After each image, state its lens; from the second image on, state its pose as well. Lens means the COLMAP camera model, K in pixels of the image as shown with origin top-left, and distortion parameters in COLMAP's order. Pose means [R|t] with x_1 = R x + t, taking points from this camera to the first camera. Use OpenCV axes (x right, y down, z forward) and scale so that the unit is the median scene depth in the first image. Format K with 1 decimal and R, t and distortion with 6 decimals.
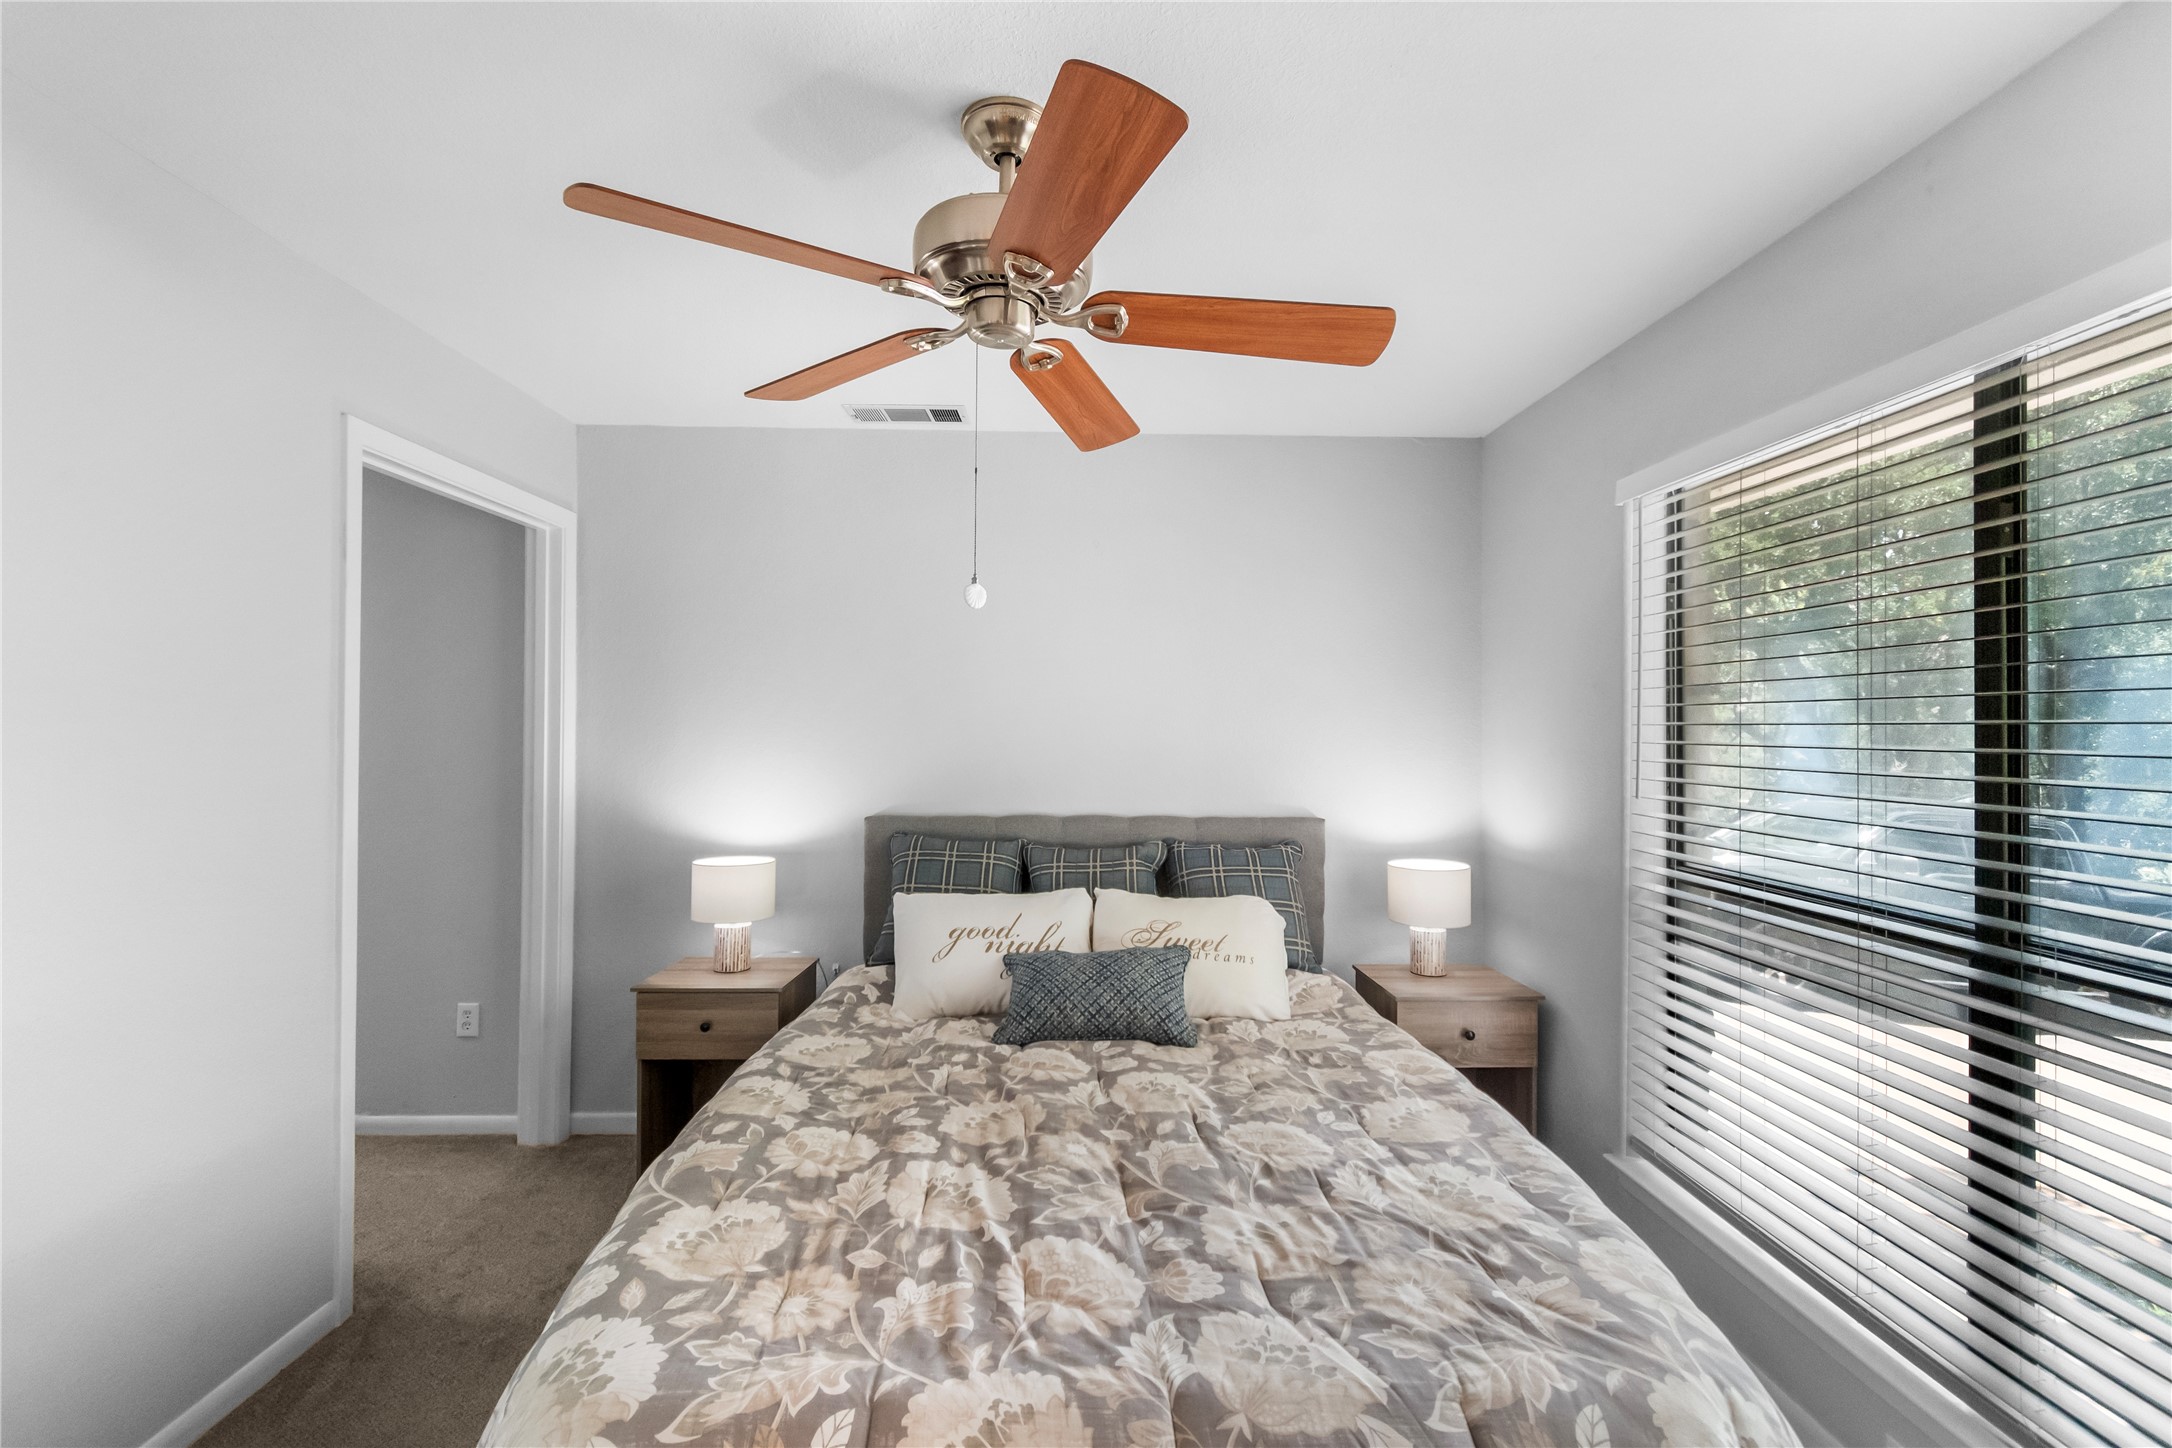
lens RADIAL K [[965.0, 0, 1083.5], [0, 965.0, 724.6], [0, 0, 1]] dist [0.002347, 0.000027]
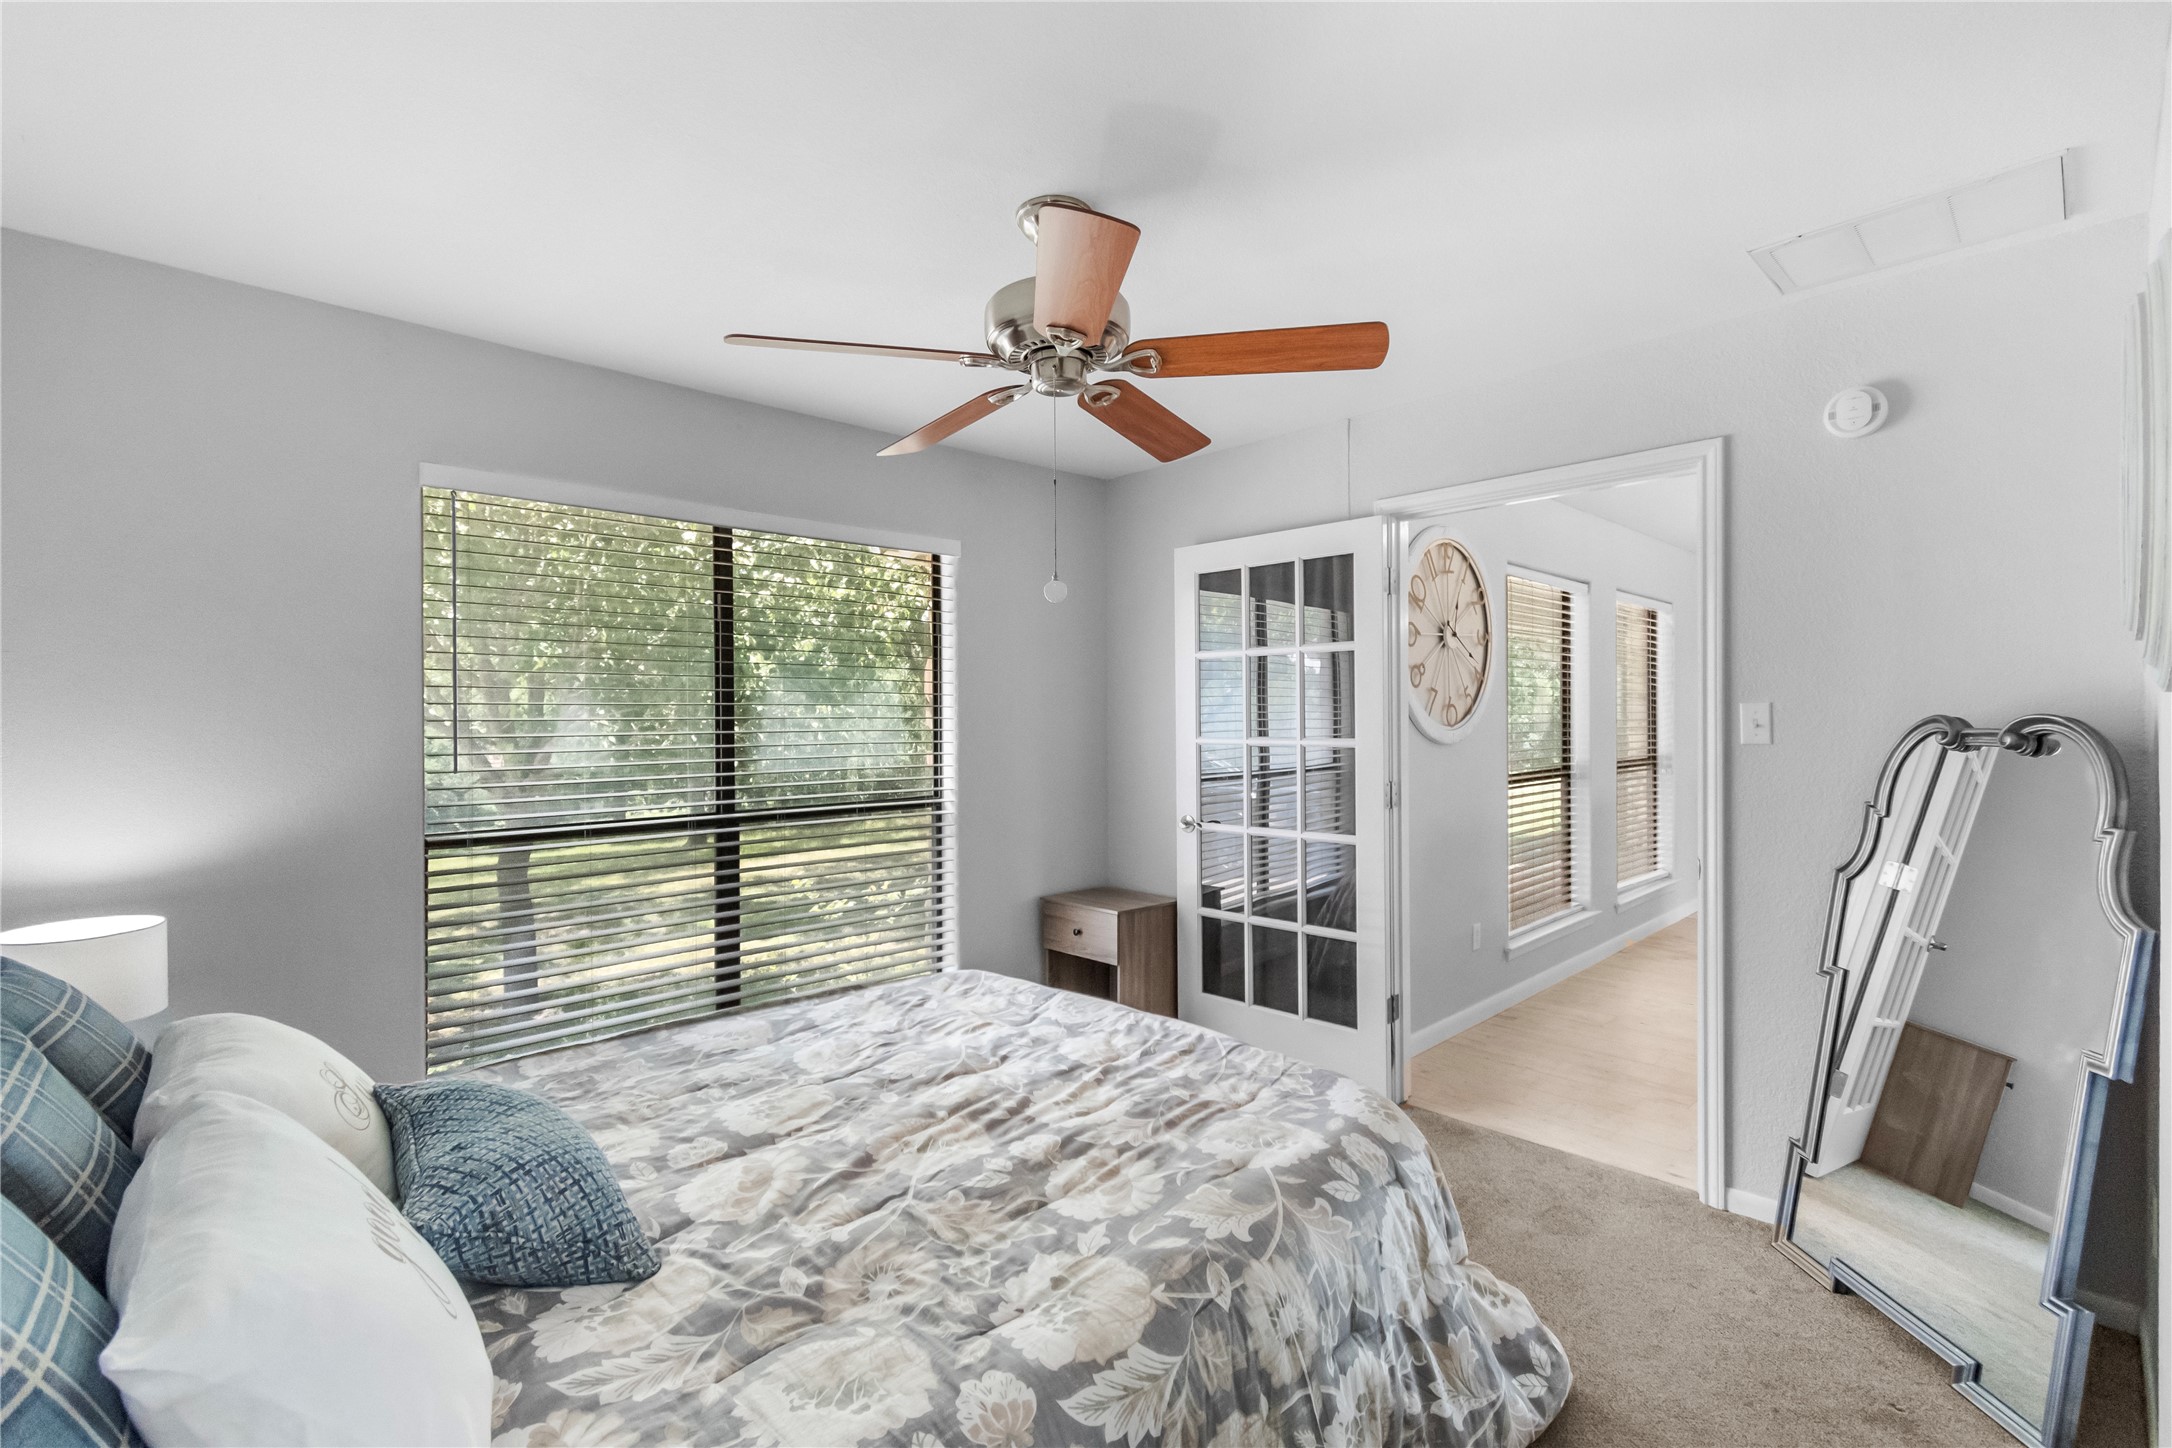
lens RADIAL K [[965.0, 0, 1083.5], [0, 965.0, 724.6], [0, 0, 1]] dist [0.002347, 0.000027]
pose [[-0.676952, -0.010401, 0.735954, -1.029762], [0.001129, 0.999884, 0.015170, 0.010396], [-0.736026, 0.011100, -0.676862, 1.834754]]
